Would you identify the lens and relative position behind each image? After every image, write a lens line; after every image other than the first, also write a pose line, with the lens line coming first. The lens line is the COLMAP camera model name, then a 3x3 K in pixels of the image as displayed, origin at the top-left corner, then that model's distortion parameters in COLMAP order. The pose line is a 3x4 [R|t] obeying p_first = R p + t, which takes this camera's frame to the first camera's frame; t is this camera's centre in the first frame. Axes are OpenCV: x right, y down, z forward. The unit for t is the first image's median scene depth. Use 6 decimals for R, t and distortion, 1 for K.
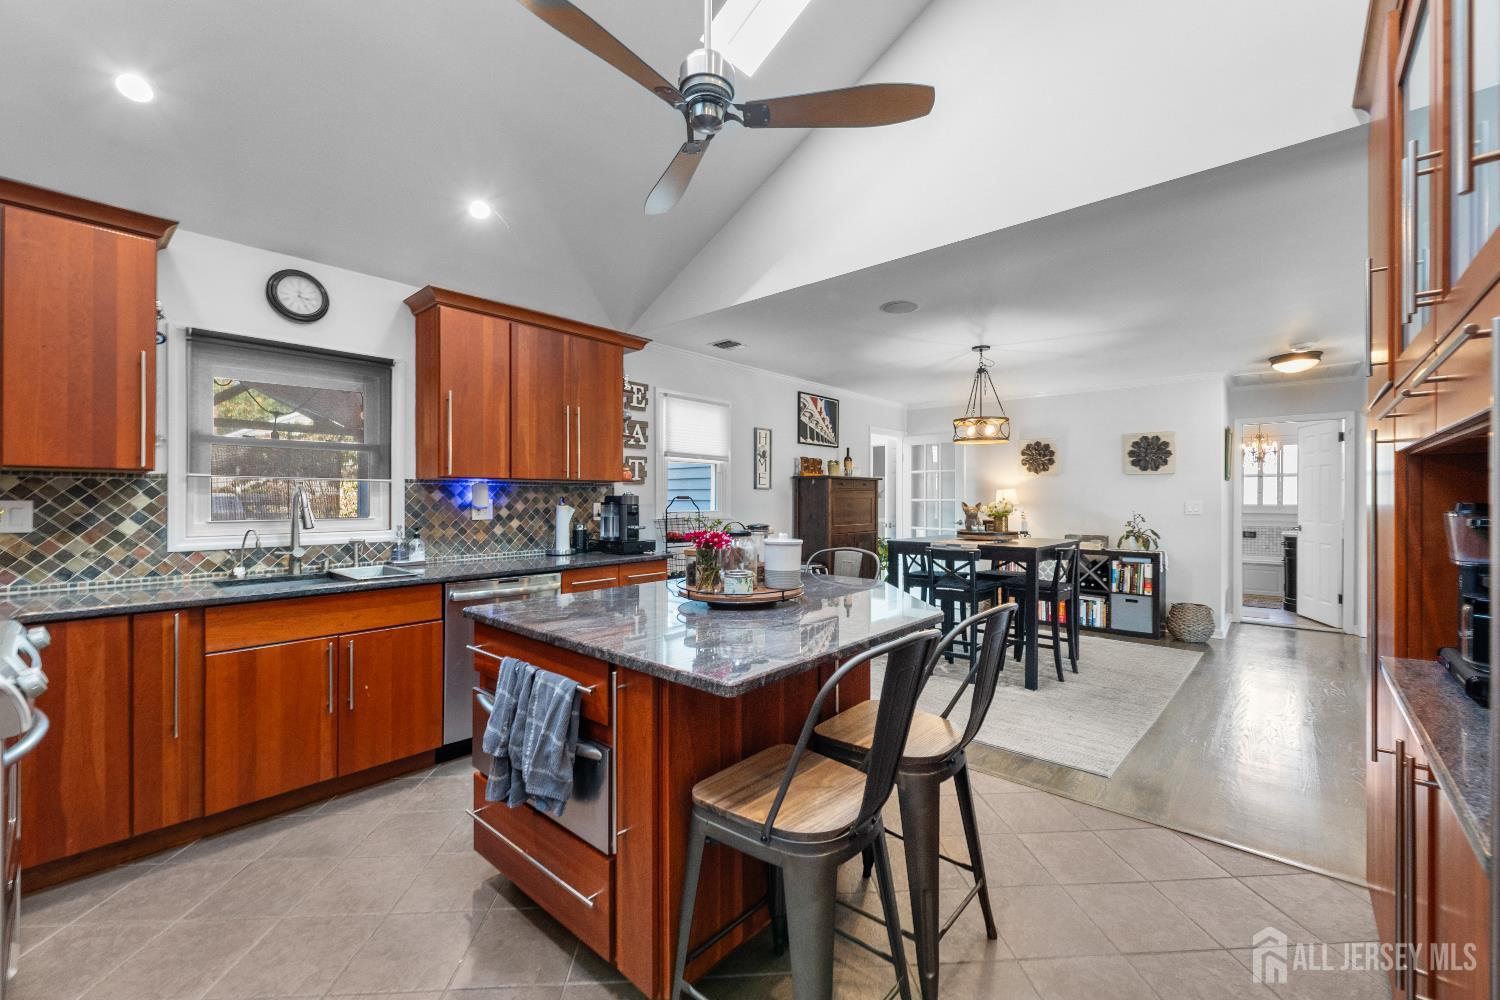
lens RADIAL K [[602.3, 0, 749.8], [0, 602.3, 499.5], [0, 0, 1]] dist [0.001865, 0.000005]
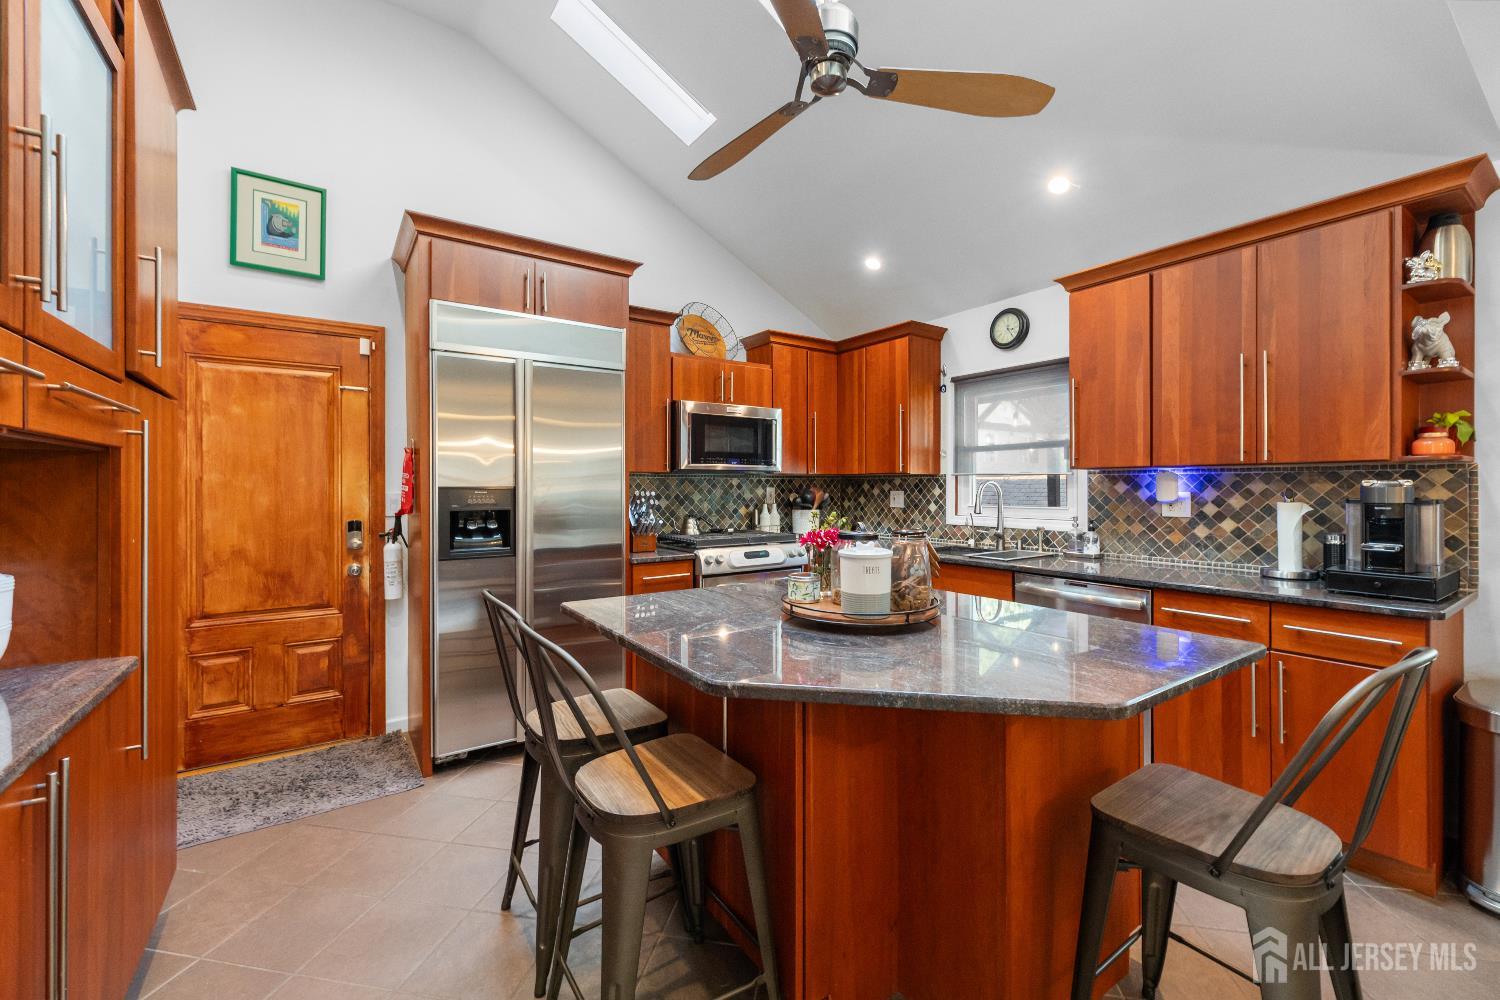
lens RADIAL K [[602.3, 0, 755.2], [0, 602.3, 492.2], [0, 0, 1]] dist [0.001865, 0.000005]
pose [[-0.234209, 0.008105, -0.972153, 0.525742], [-0.001384, 0.999961, 0.008671, -0.006819], [0.972185, 0.003376, -0.234188, 0.688077]]
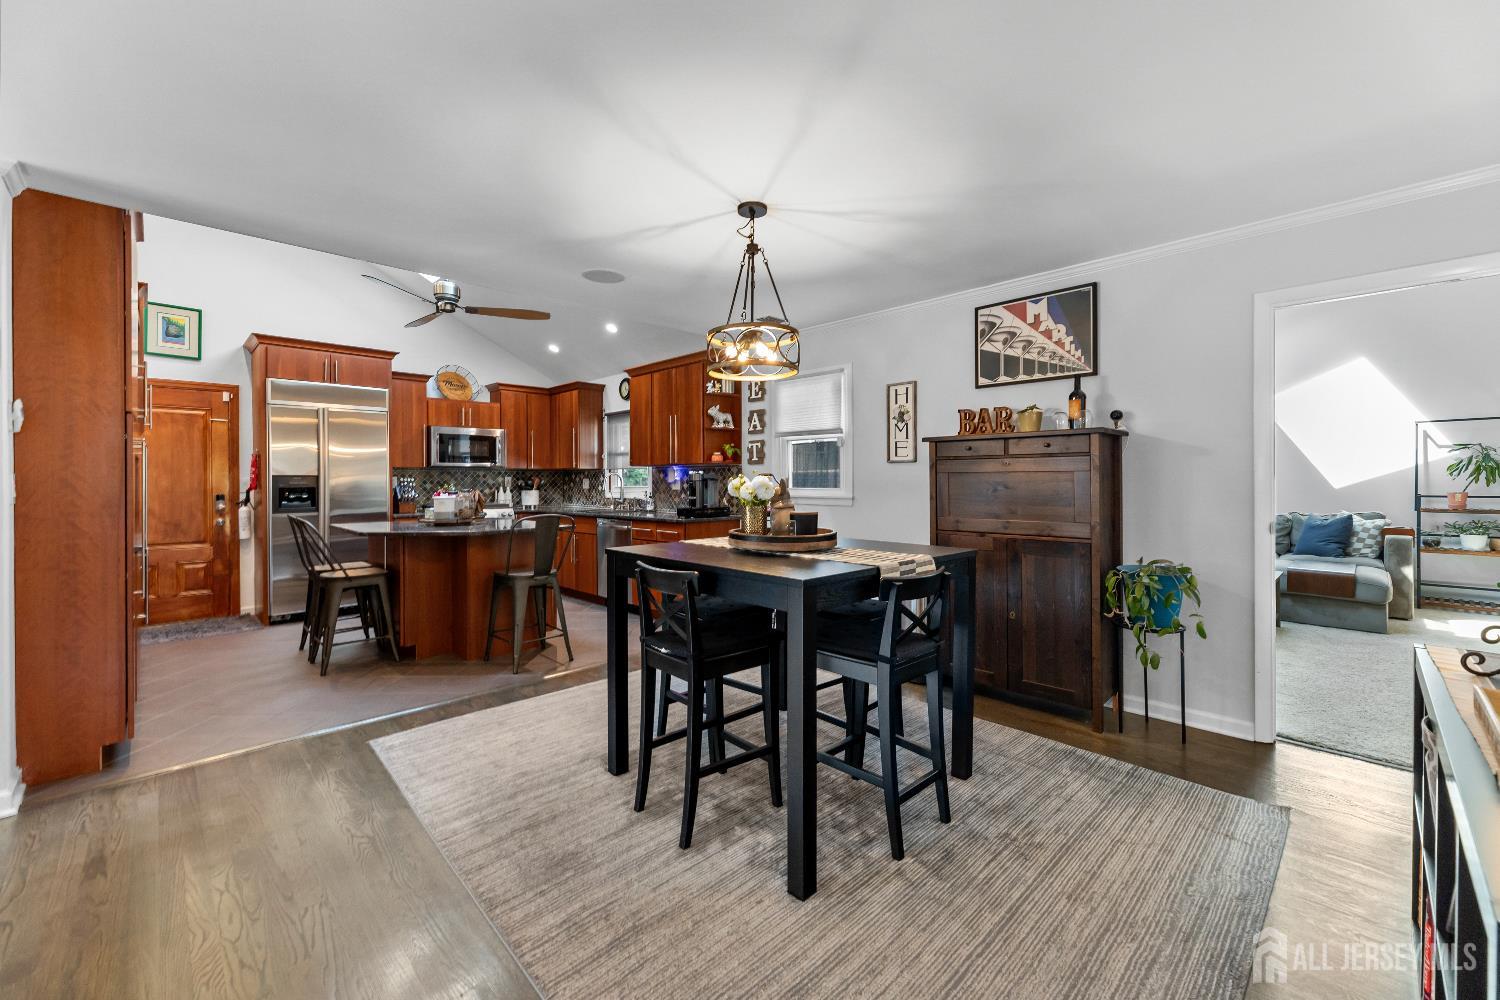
lens RADIAL K [[602.3, 0, 756.1], [0, 602.3, 486.6], [0, 0, 1]] dist [0.001865, 0.000005]
pose [[-0.060944, 0.008921, -0.998101, 1.324937], [0.000861, 0.999960, 0.008885, 0.010919], [0.998141, -0.000318, -0.060949, 1.435050]]
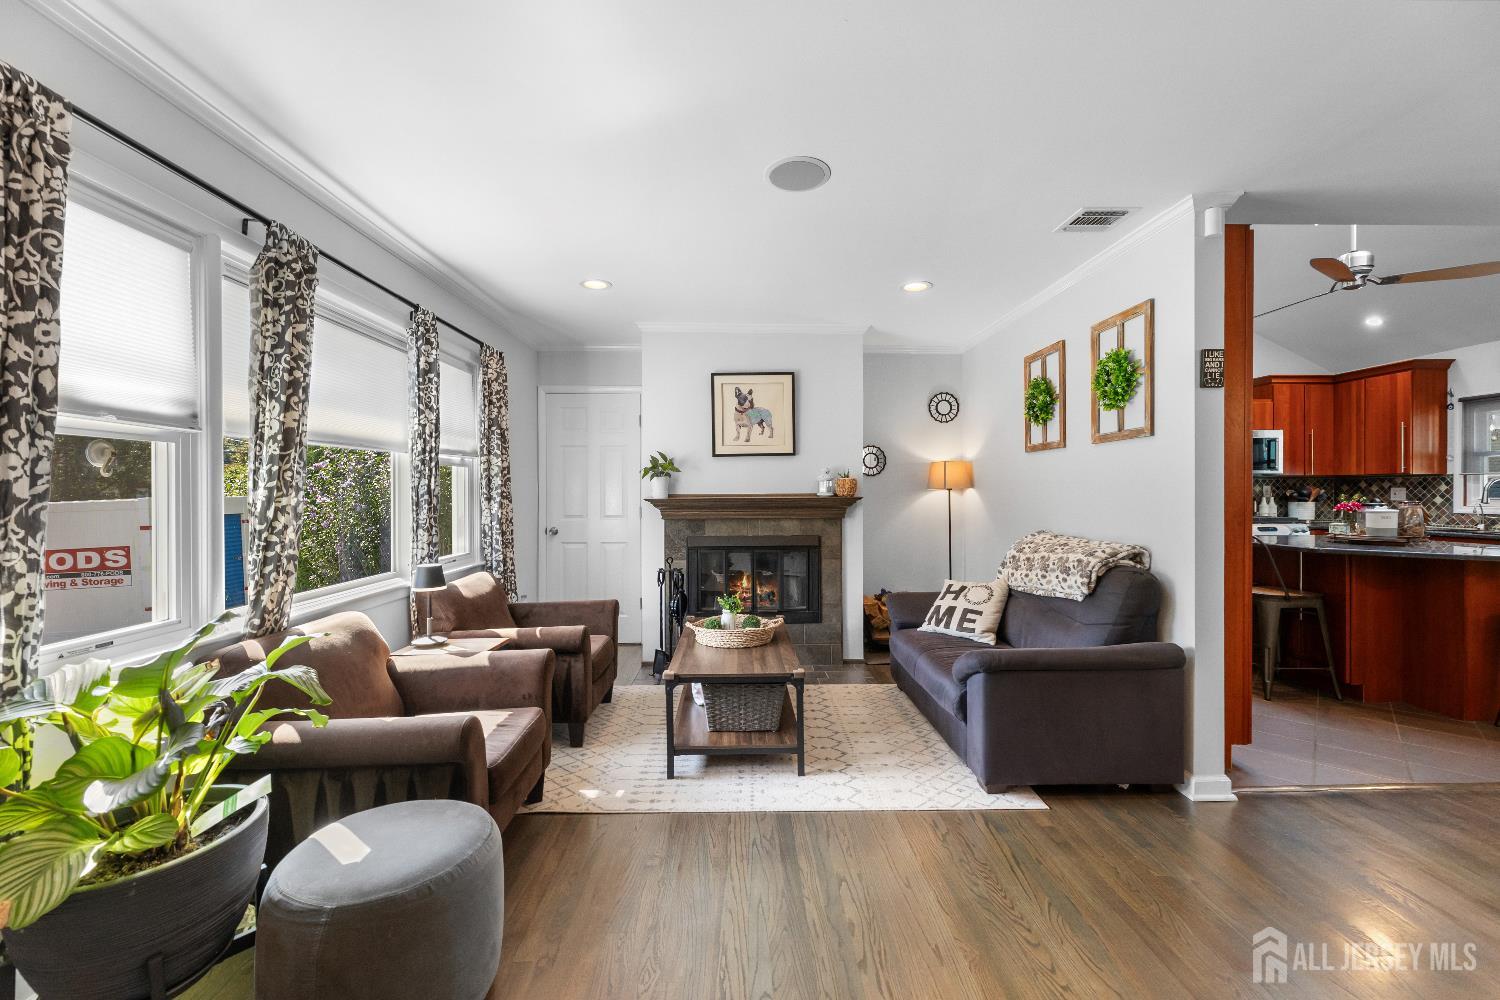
lens RADIAL K [[602.3, 0, 756.0], [0, 602.3, 495.1], [0, 0, 1]] dist [0.001865, 0.000005]
pose [[-0.729049, 0.005027, -0.684443, 1.628412], [0.000902, 0.999979, 0.006383, 0.009993], [0.684461, 0.004036, -0.729038, 0.682423]]
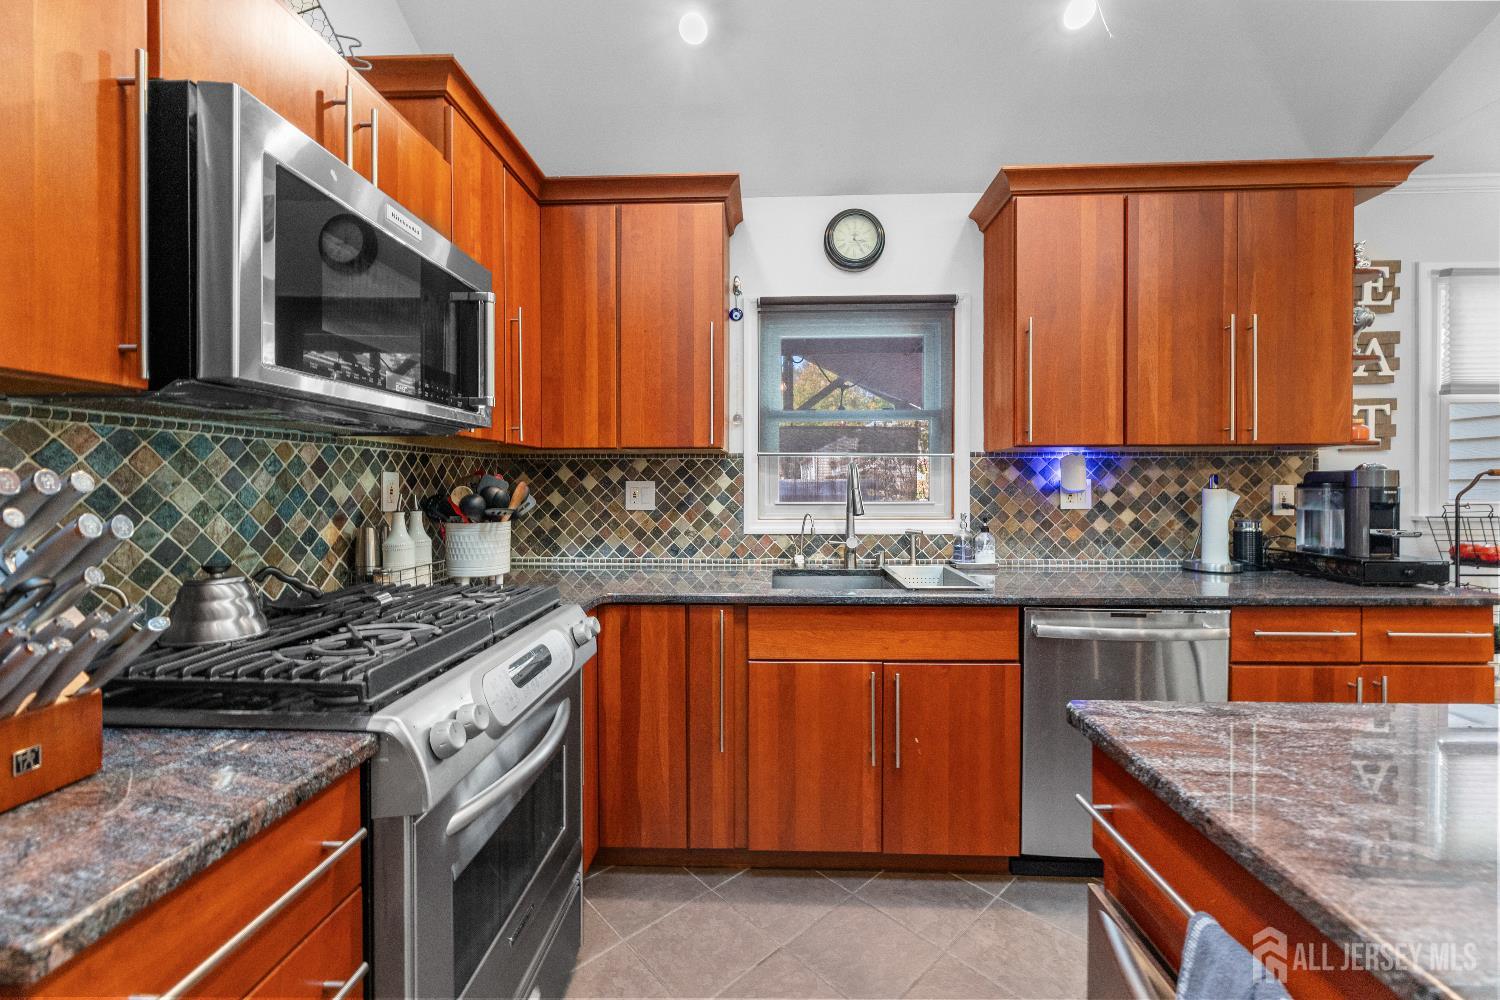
lens RADIAL K [[602.3, 0, 752.2], [0, 602.3, 488.4], [0, 0, 1]] dist [0.001865, 0.000005]
pose [[0.633542, 0.003544, -0.773700, -0.161437], [0.001017, 0.999985, 0.005413, 0.006494], [0.773708, -0.004216, 0.633529, 0.309616]]
